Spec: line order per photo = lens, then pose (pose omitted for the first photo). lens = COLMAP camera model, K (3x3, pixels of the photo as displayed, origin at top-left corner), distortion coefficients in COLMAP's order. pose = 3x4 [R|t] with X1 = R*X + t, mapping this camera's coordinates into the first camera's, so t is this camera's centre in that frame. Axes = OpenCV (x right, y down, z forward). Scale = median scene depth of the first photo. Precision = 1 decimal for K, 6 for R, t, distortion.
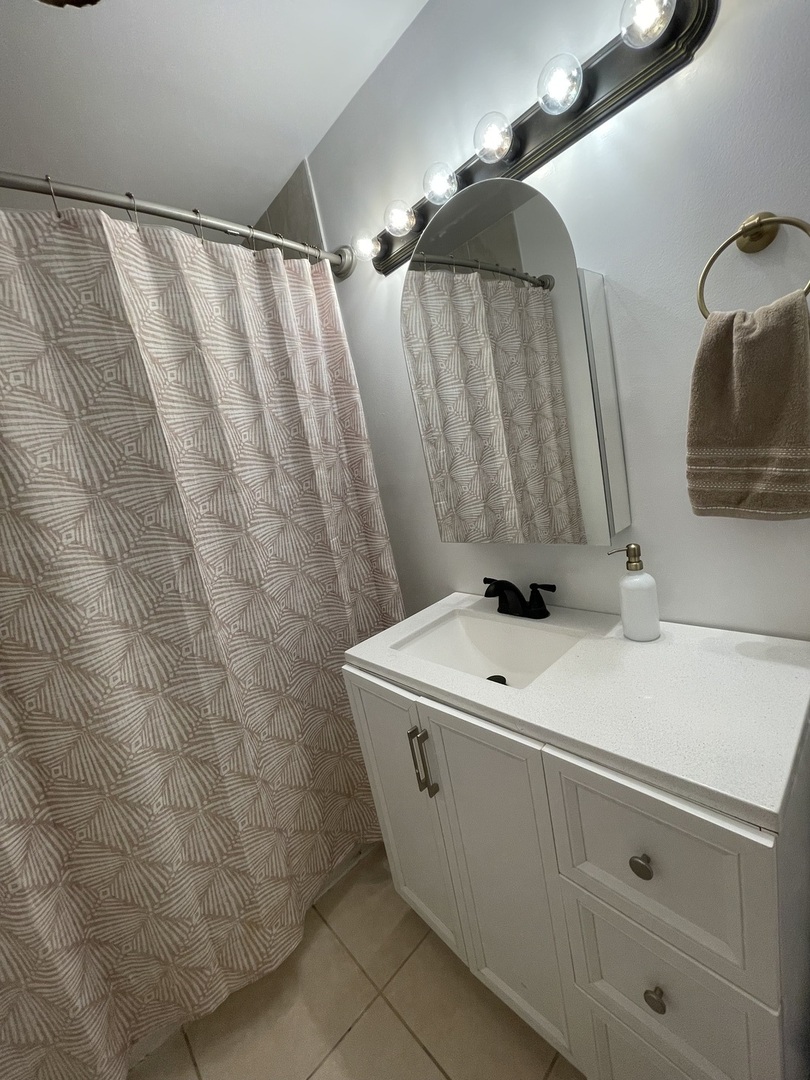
lens RADIAL K [[426.0, 0, 403.9], [0, 426.0, 533.3], [0, 0, 1]] dist [0.001569, 0.000059]
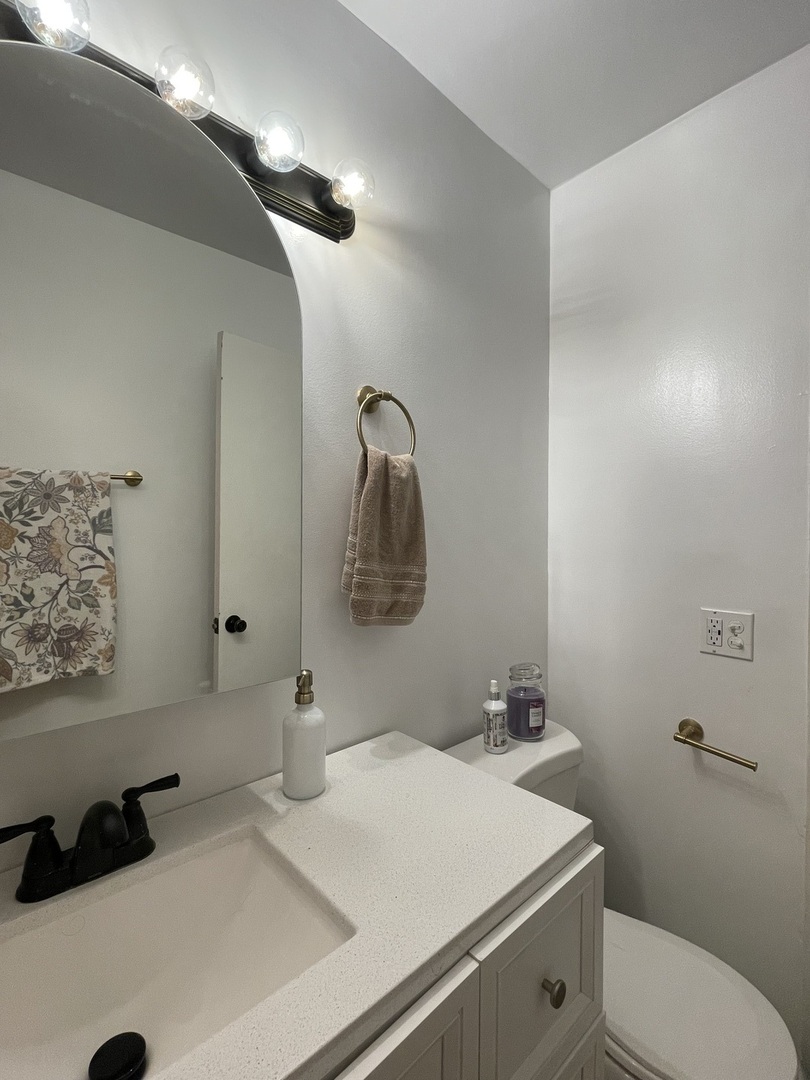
lens RADIAL K [[495.9, 0, 404.8], [0, 495.9, 515.9], [0, 0, 1]] dist [-0.000647, -0.000030]
pose [[0.008845, 0.202704, 0.979200, -0.504562], [0.173504, 0.964074, -0.201140, -0.040296], [-0.984793, 0.171675, -0.026642, 0.839671]]
